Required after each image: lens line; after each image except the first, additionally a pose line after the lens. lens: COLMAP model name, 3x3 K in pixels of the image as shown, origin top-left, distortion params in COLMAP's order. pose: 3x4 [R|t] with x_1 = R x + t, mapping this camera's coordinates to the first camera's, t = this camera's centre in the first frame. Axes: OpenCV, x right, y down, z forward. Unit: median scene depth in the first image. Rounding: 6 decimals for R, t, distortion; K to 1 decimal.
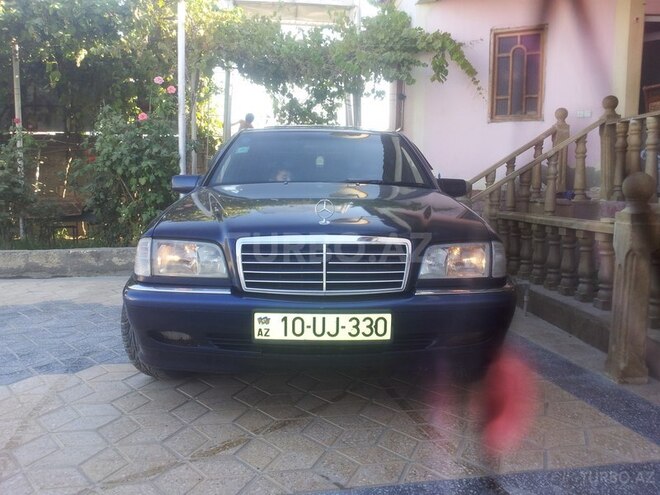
lens RADIAL K [[561.3, 0, 332.9], [0, 561.3, 248.5], [0, 0, 1]] dist [-0.023634, -0.005073]
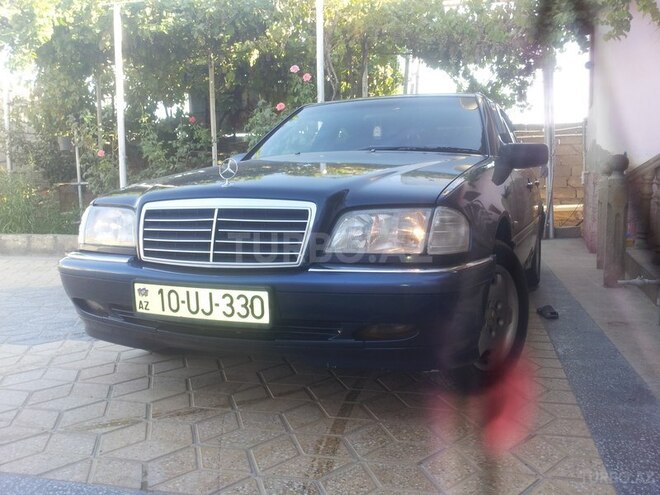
lens RADIAL K [[561.3, 0, 398.8], [0, 561.3, 258.0], [0, 0, 1]] dist [-0.023634, -0.005073]
pose [[0.920387, 0.022498, -0.390361, 0.570773], [-0.019366, 0.999741, 0.011957, 0.051325], [0.390529, -0.003446, 0.920584, 0.312442]]
